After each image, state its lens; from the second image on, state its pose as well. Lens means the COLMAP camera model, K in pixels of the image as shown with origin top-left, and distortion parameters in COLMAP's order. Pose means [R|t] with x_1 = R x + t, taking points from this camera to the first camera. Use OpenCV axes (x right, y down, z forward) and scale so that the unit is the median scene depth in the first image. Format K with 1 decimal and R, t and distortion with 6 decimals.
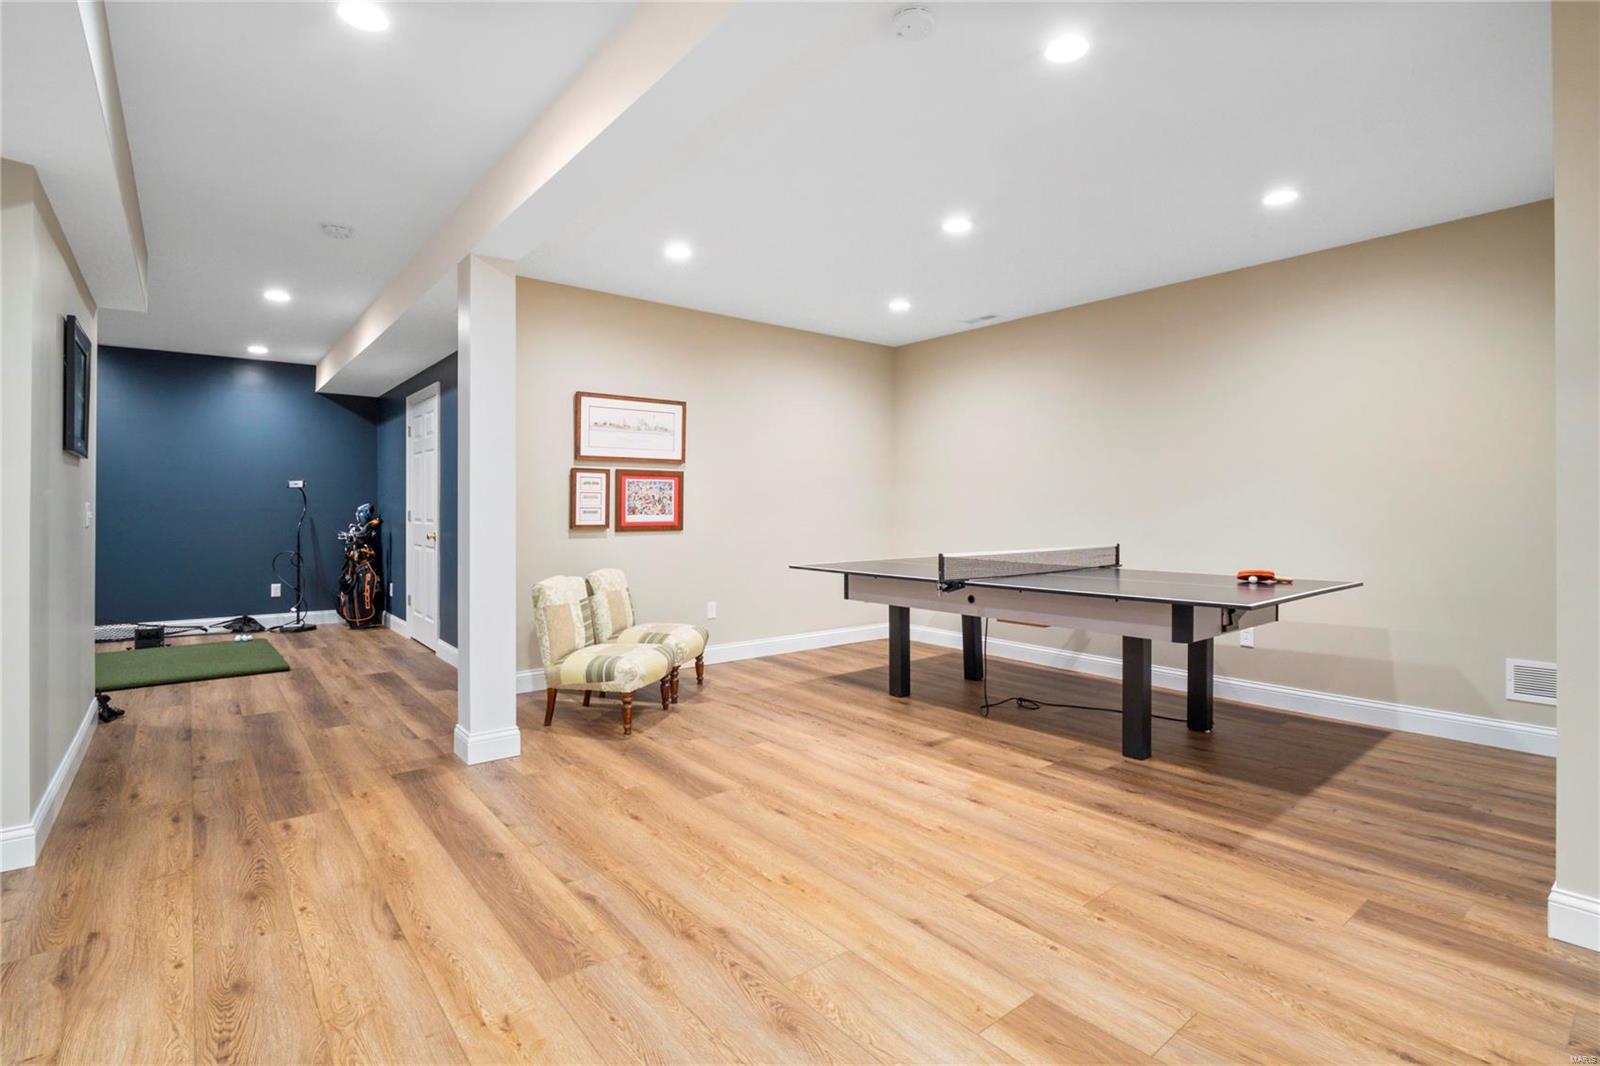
lens RADIAL K [[758.9, 0, 791.1], [0, 758.9, 502.7], [0, 0, 1]] dist [-0.019129, 0.003944]
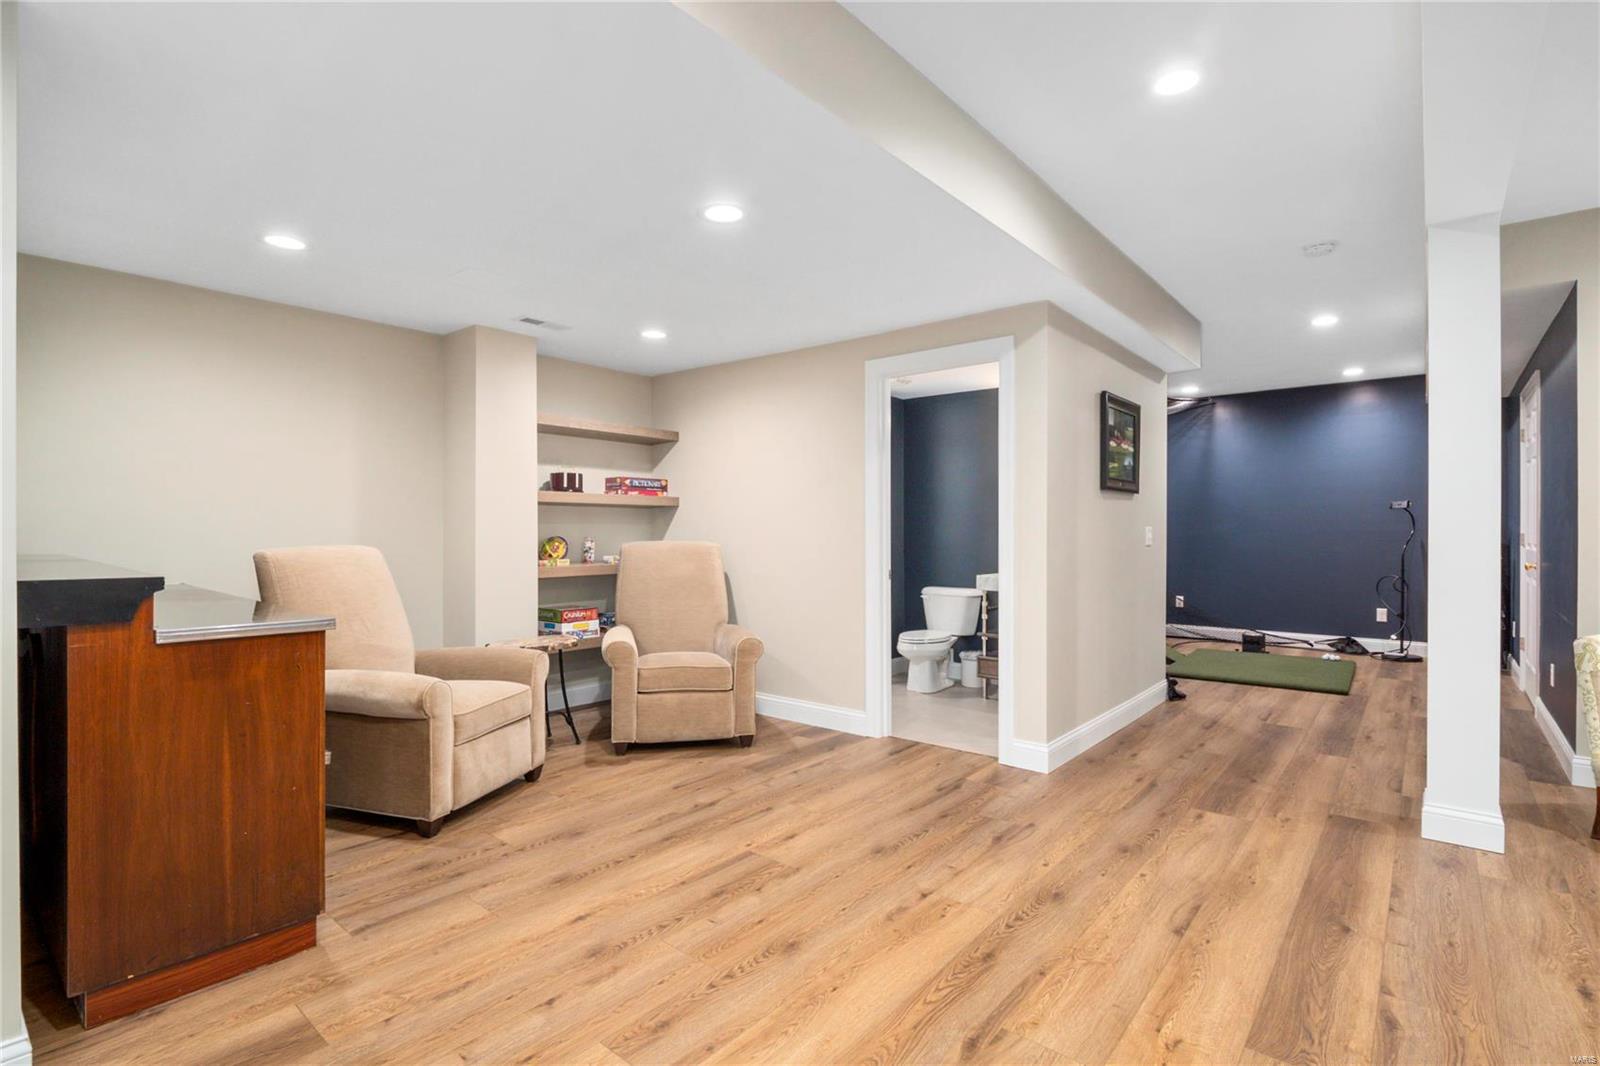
lens RADIAL K [[758.9, 0, 791.0], [0, 758.9, 533.9], [0, 0, 1]] dist [-0.019129, 0.003944]
pose [[0.194386, 0.002690, -0.980922, 0.273215], [0.010874, 0.999929, 0.004897, -0.002188], [0.980865, -0.011618, 0.194343, 0.164512]]
